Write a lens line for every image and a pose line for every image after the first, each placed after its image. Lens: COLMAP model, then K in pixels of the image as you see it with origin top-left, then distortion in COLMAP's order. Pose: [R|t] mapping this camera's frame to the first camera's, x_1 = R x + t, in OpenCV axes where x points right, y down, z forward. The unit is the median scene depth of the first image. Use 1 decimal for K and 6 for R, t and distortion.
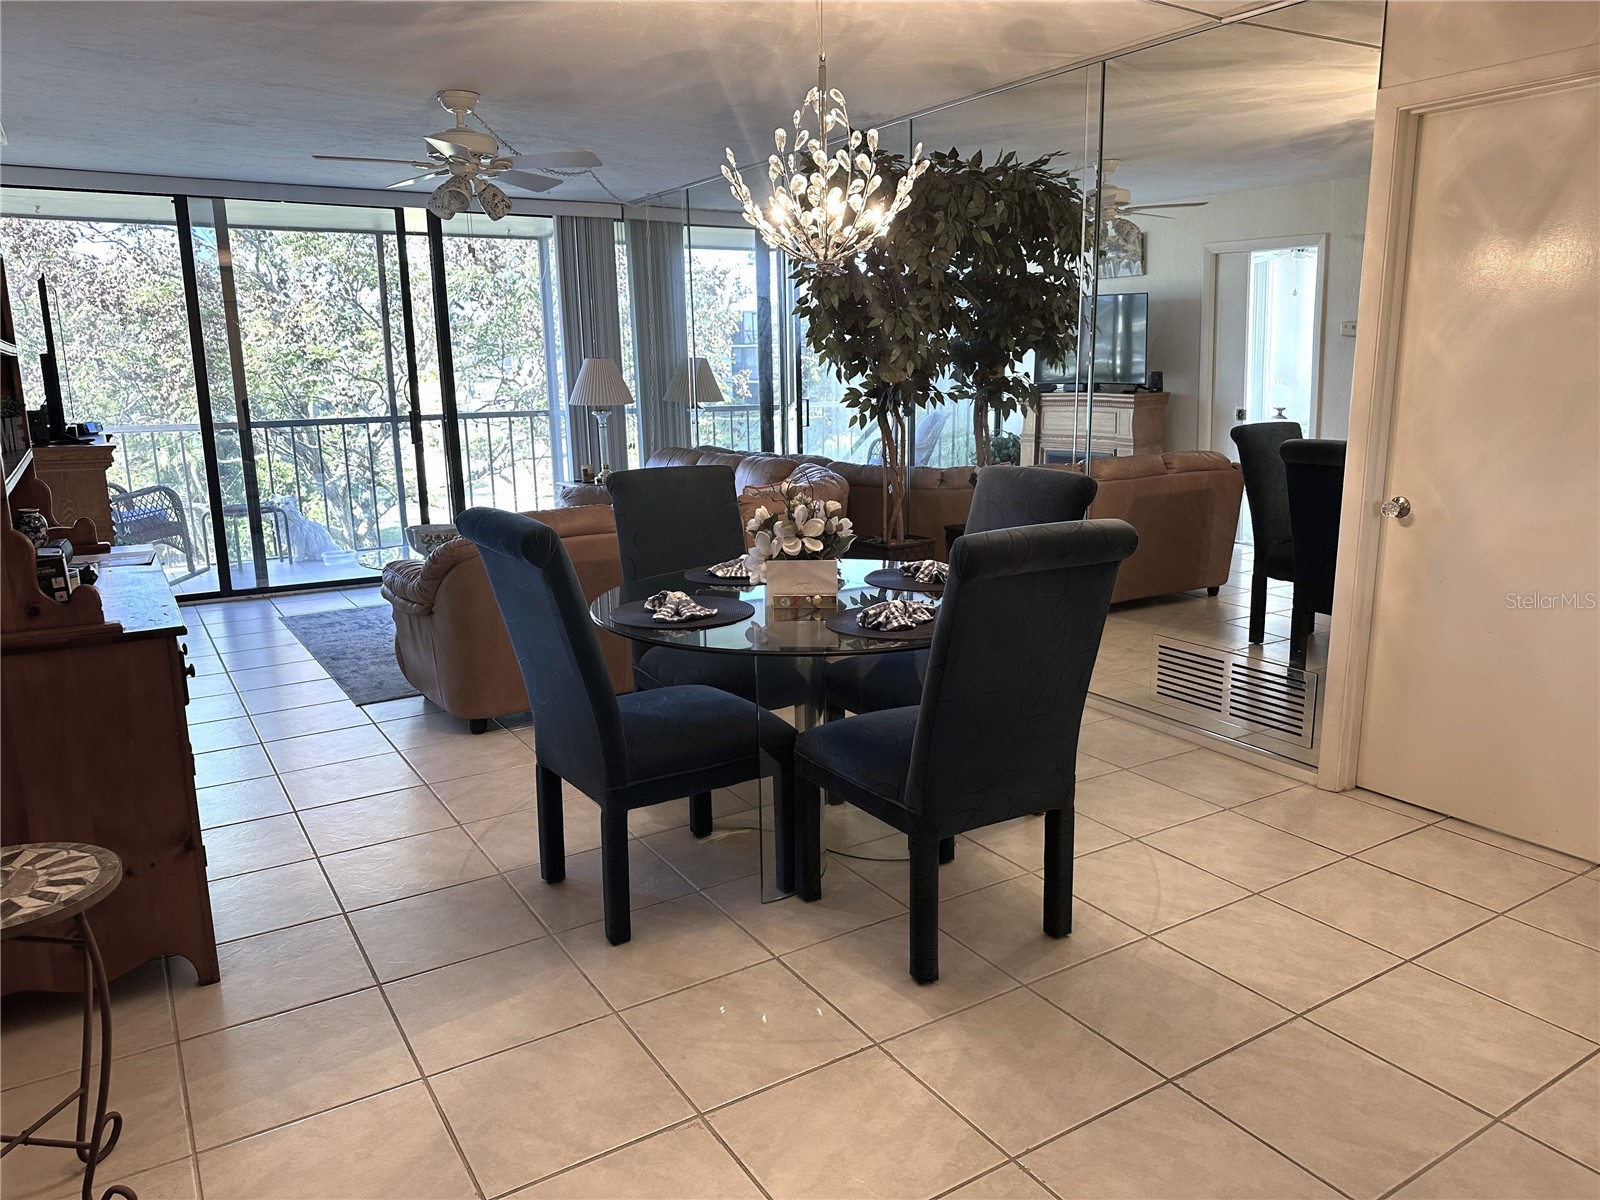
lens RADIAL K [[1124.3, 0, 796.6], [0, 1124.3, 589.5], [0, 0, 1]] dist [0.021423, -0.038281]
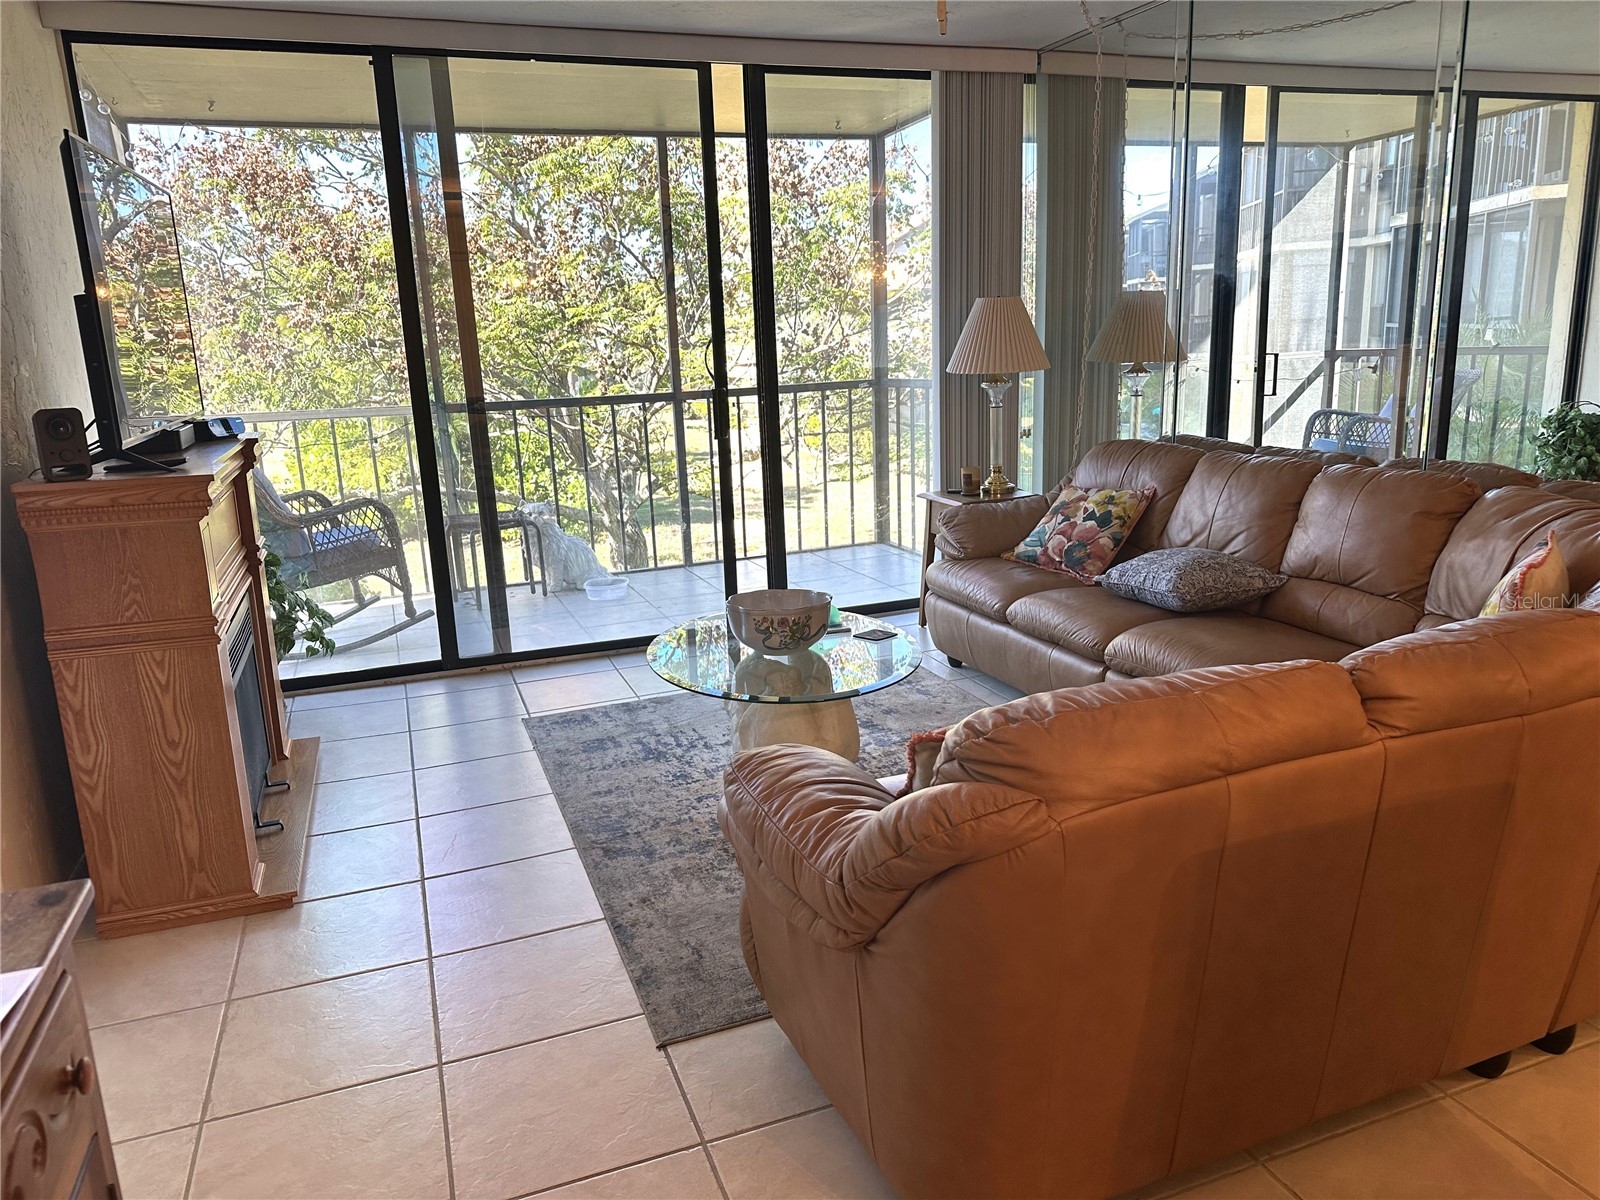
lens RADIAL K [[1124.3, 0, 807.3], [0, 1124.3, 604.0], [0, 0, 1]] dist [0.021423, -0.038281]
pose [[0.980176, 0.023894, -0.196683, -0.151461], [-0.014905, 0.998781, 0.047057, -0.062259], [0.197567, -0.043192, 0.979337, 0.351145]]
